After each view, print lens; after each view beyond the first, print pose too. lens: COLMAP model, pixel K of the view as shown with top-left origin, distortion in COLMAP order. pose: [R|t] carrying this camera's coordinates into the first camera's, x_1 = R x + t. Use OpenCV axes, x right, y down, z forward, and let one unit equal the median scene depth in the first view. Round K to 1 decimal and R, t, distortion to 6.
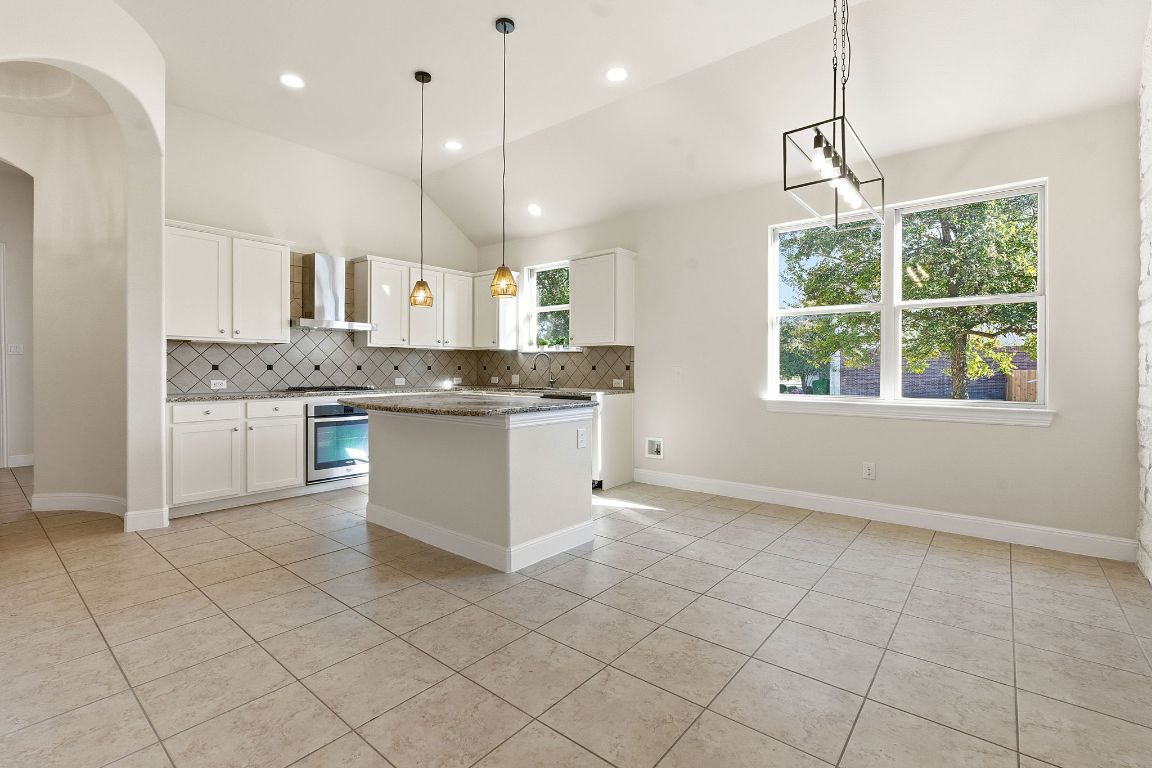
lens RADIAL K [[514.0, 0, 571.2], [0, 514.0, 375.5], [0, 0, 1]] dist [-0.000105, 0.000366]
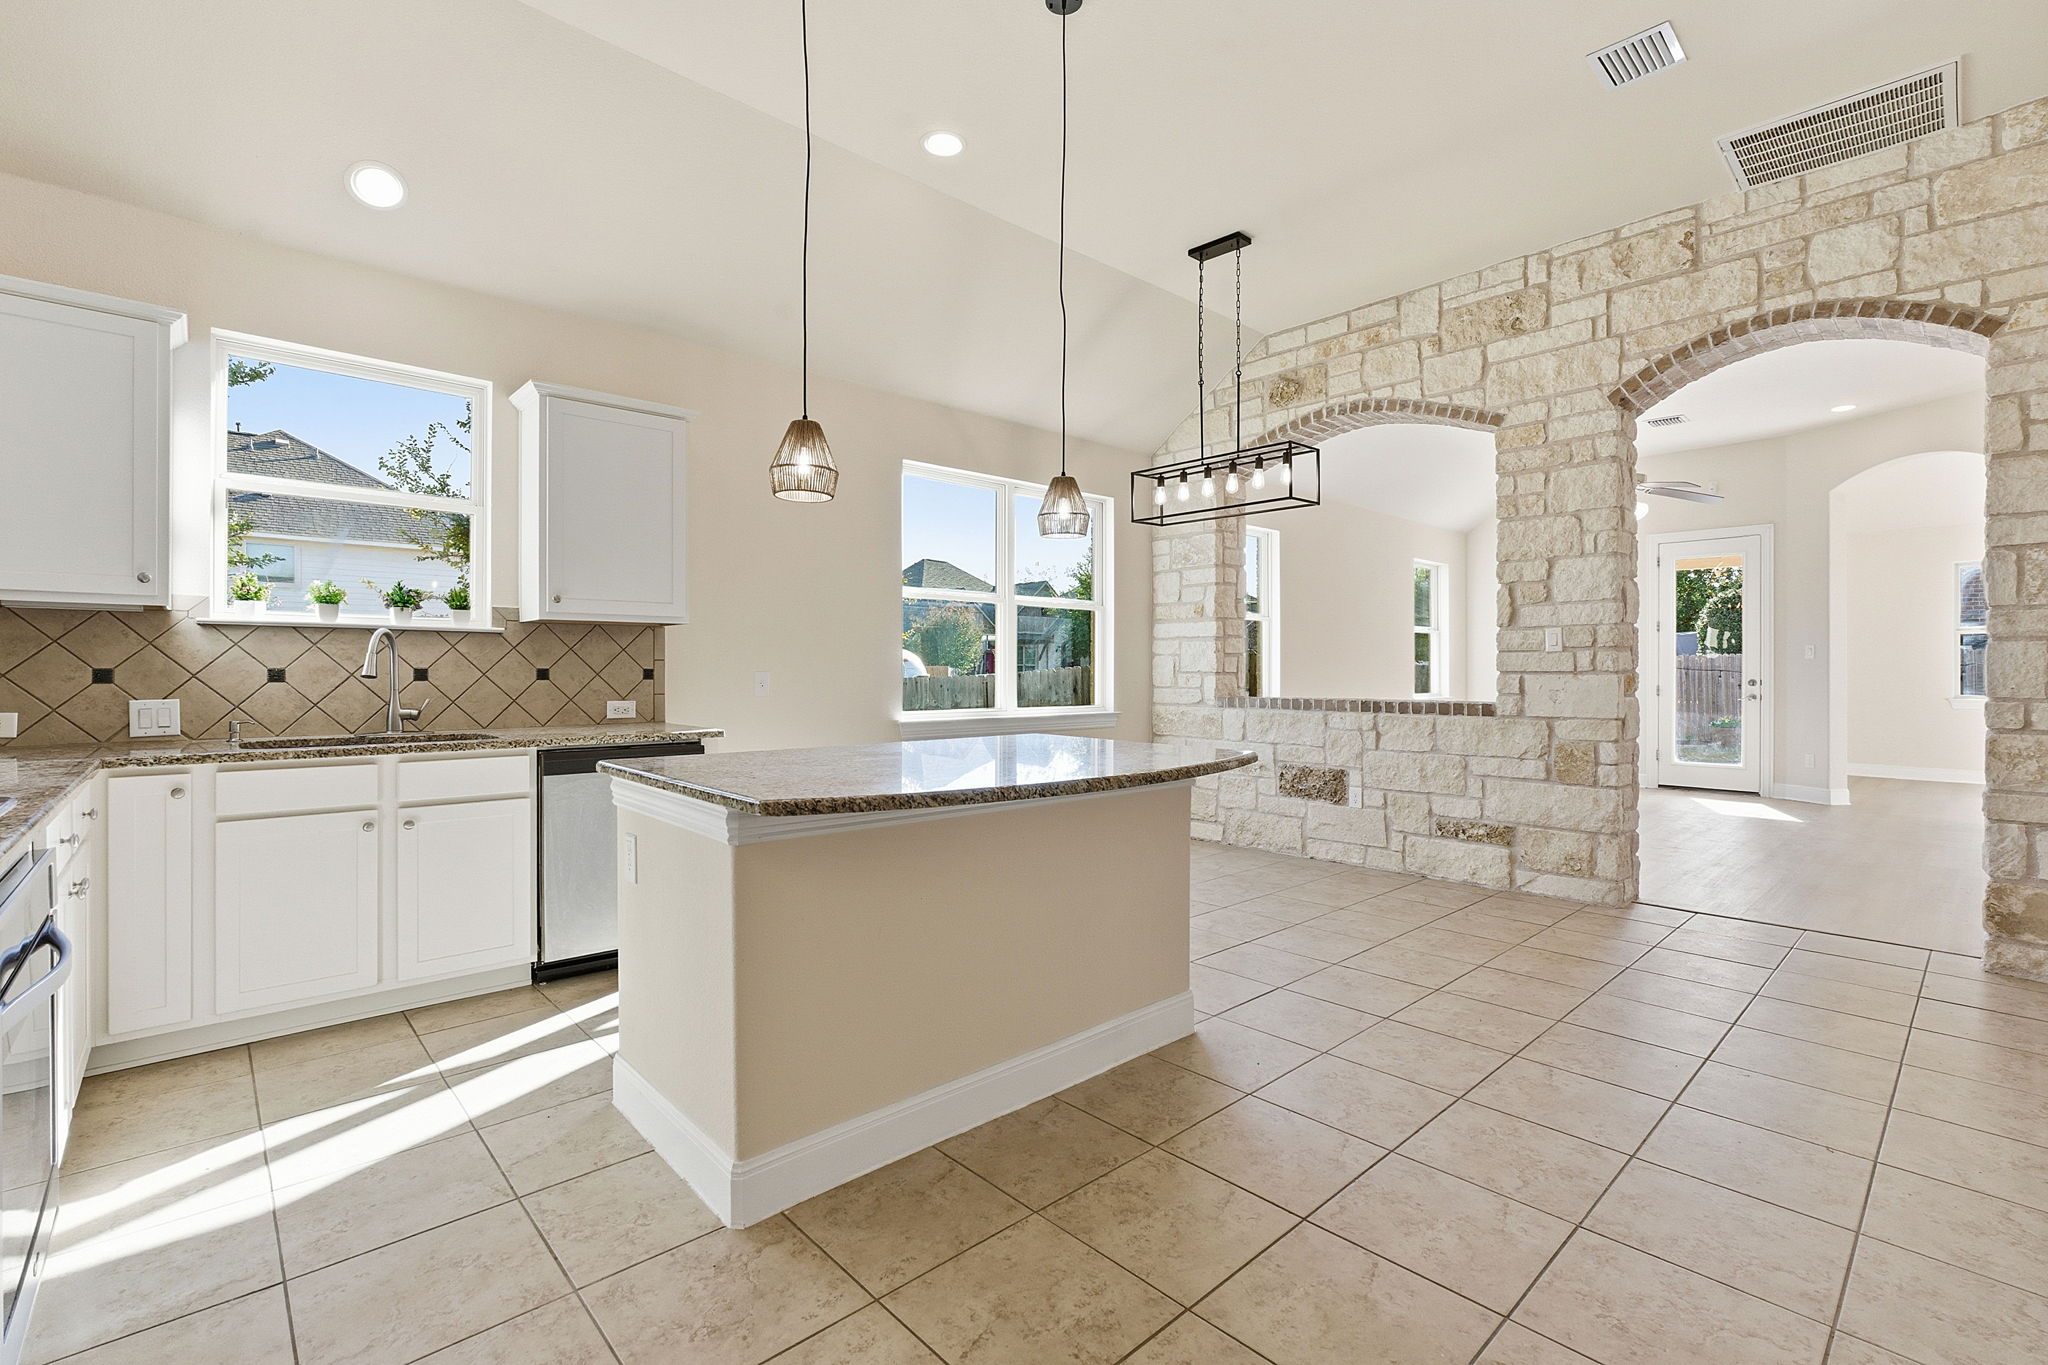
lens RADIAL K [[911.0, 0, 1023.5], [0, 911.0, 677.5], [0, 0, 1]] dist [-0.003064, -0.000482]
pose [[0.132781, -0.007531, 0.991117, -0.615020], [0.013019, 0.999898, 0.005854, -0.012046], [-0.991060, 0.012126, 0.132866, 0.556248]]
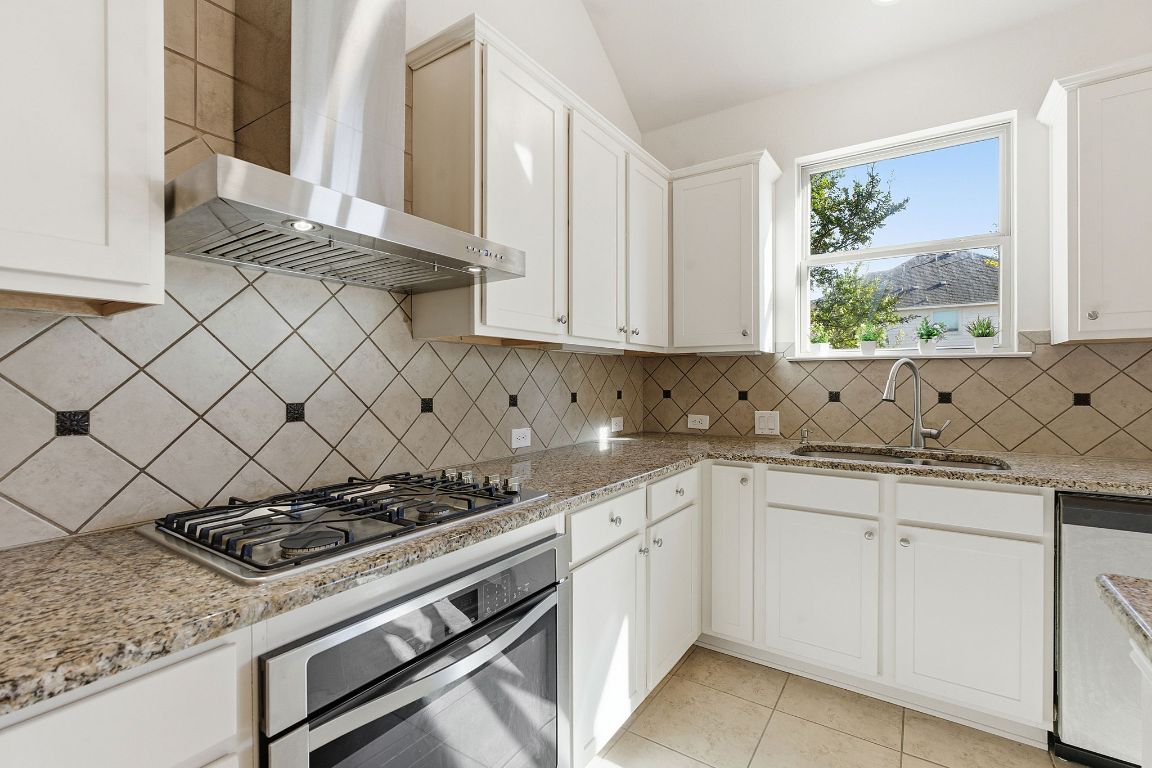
lens RADIAL K [[512.5, 0, 575.7], [0, 512.5, 381.2], [0, 0, 1]] dist [-0.003064, -0.000482]
pose [[0.995017, -0.004428, 0.099605, -0.360472], [0.005653, 0.999912, -0.012016, -0.026088], [-0.099543, 0.012519, 0.994955, 0.691619]]
